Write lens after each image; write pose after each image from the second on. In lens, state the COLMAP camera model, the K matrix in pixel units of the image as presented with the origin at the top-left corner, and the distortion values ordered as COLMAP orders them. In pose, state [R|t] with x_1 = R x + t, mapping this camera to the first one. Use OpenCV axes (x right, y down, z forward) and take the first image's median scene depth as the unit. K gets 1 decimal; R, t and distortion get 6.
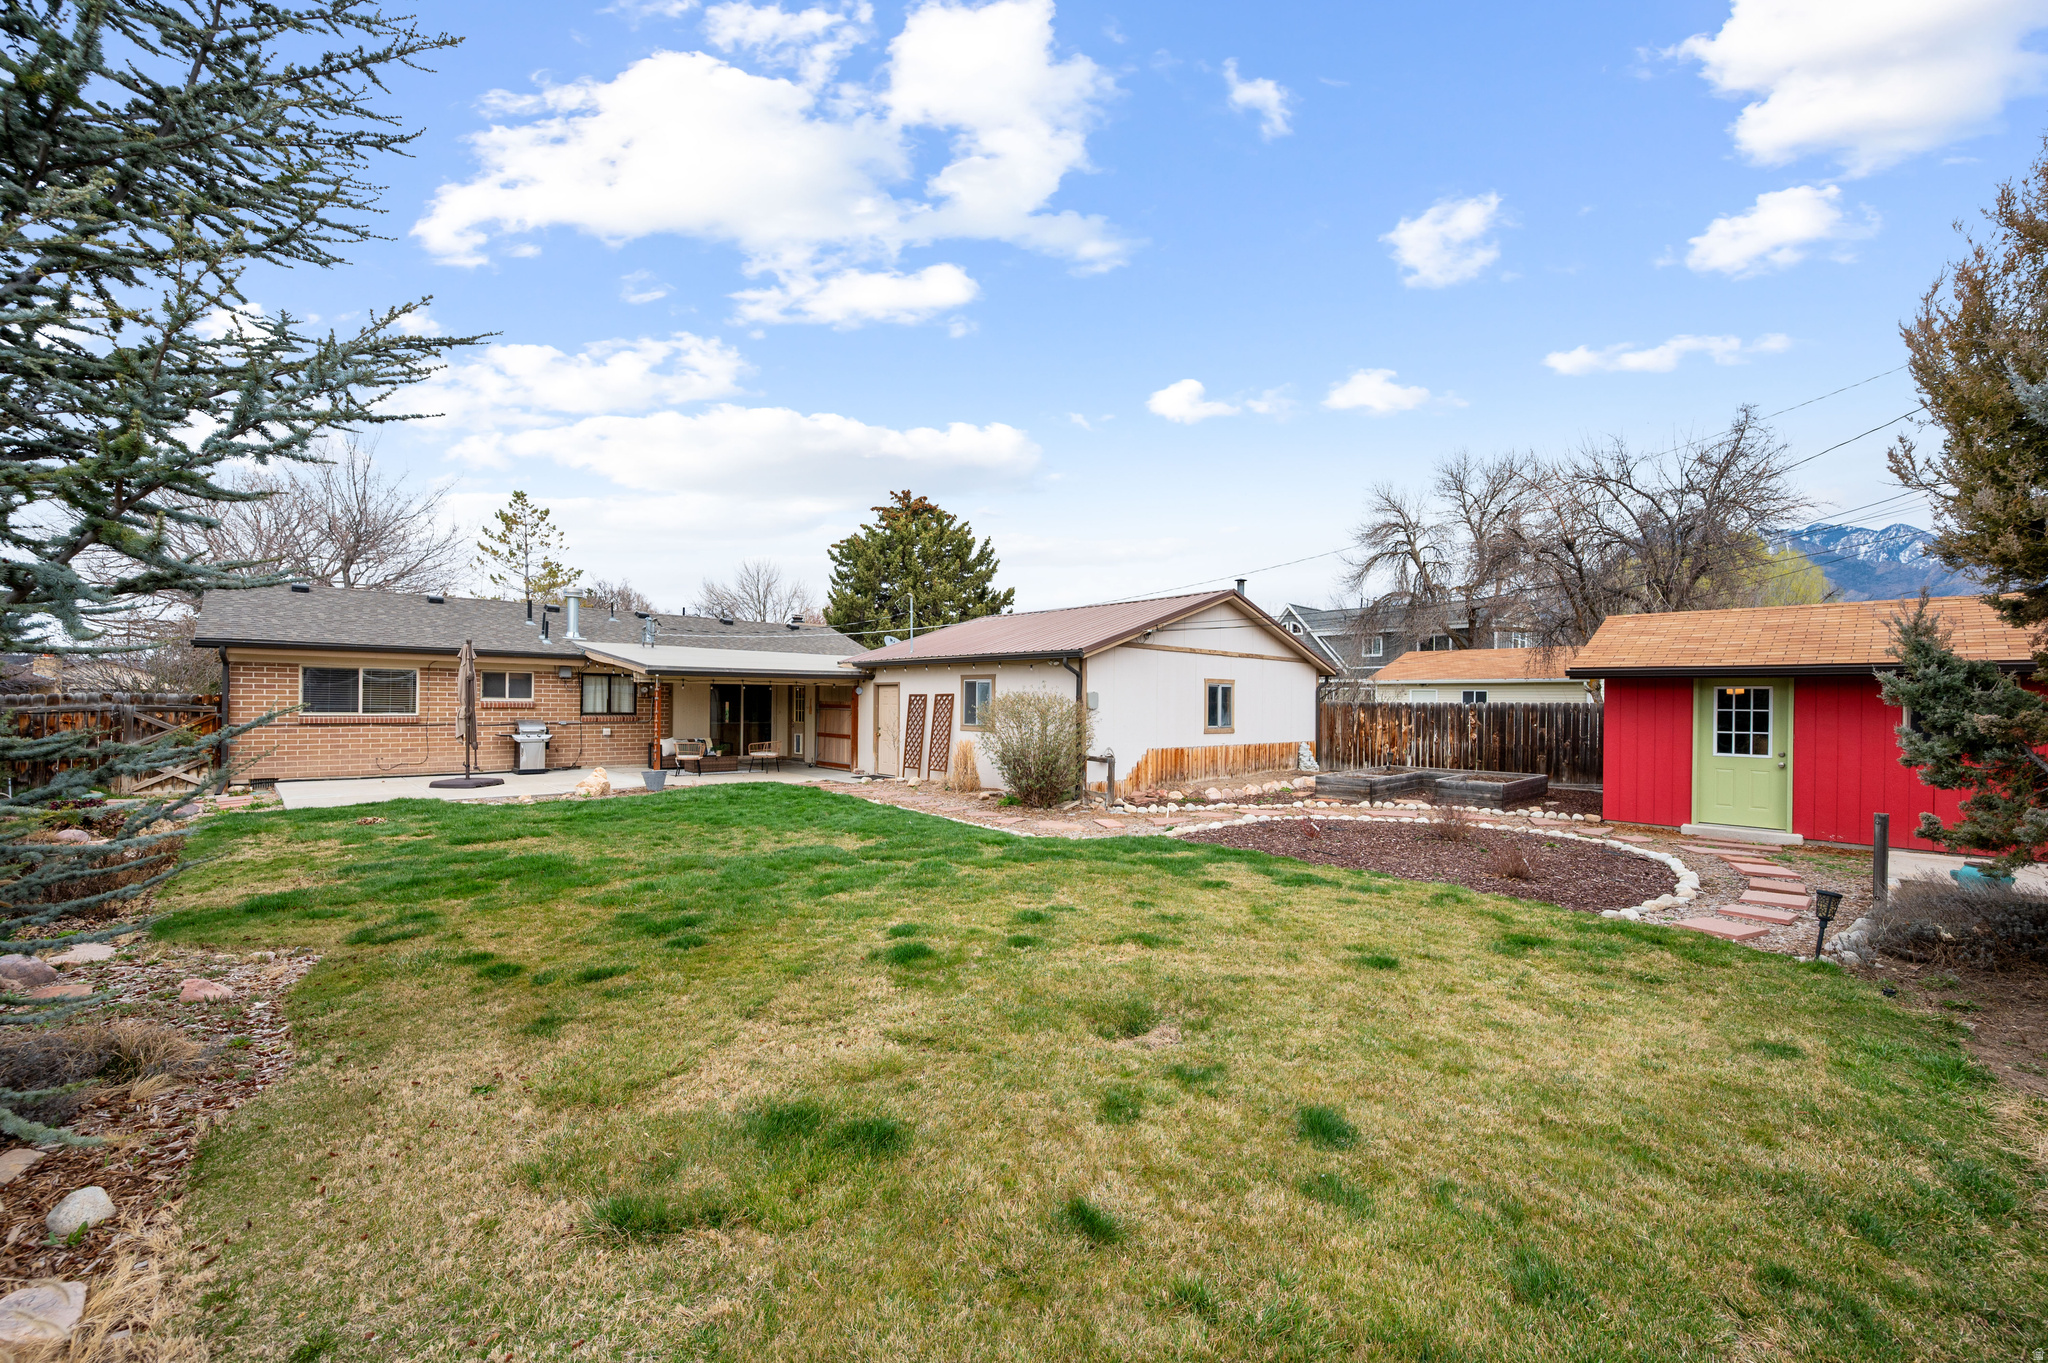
lens RADIAL K [[812.6, 0, 1024.0], [0, 812.6, 681.5], [0, 0, 1]] dist [0.000207, -0.000026]
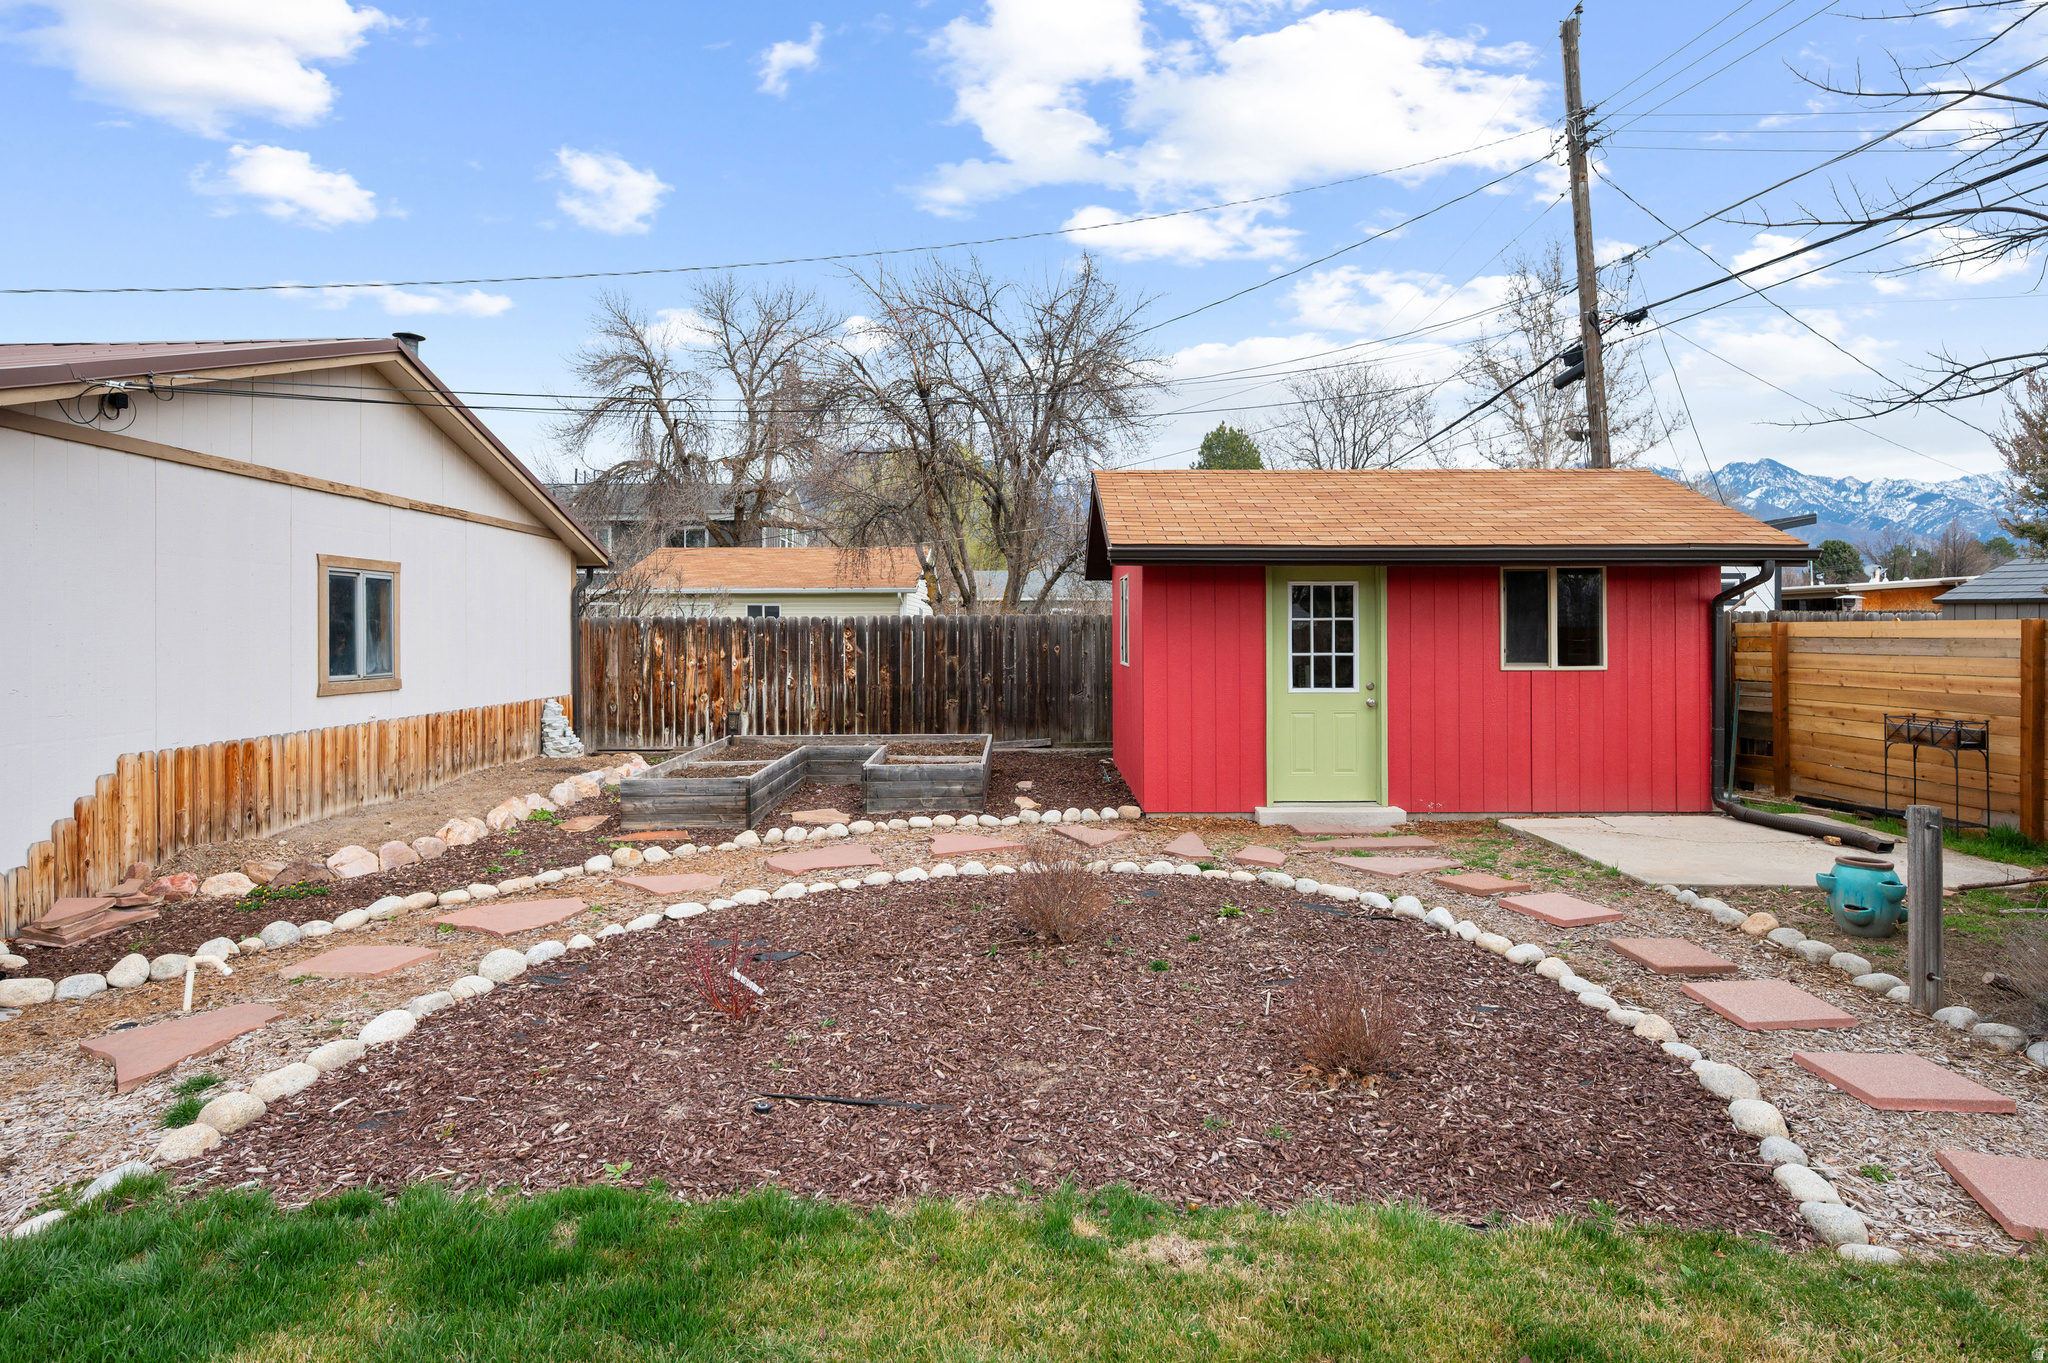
lens RADIAL K [[1063.5, 0, 1023.6], [0, 1063.5, 638.9], [0, 0, 1]] dist [-0.000248, -0.000040]
pose [[0.682749, -0.017677, 0.730439, 0.076991], [-0.008319, 0.999454, 0.031963, 0.016943], [-0.730606, -0.027899, 0.682229, 0.385969]]
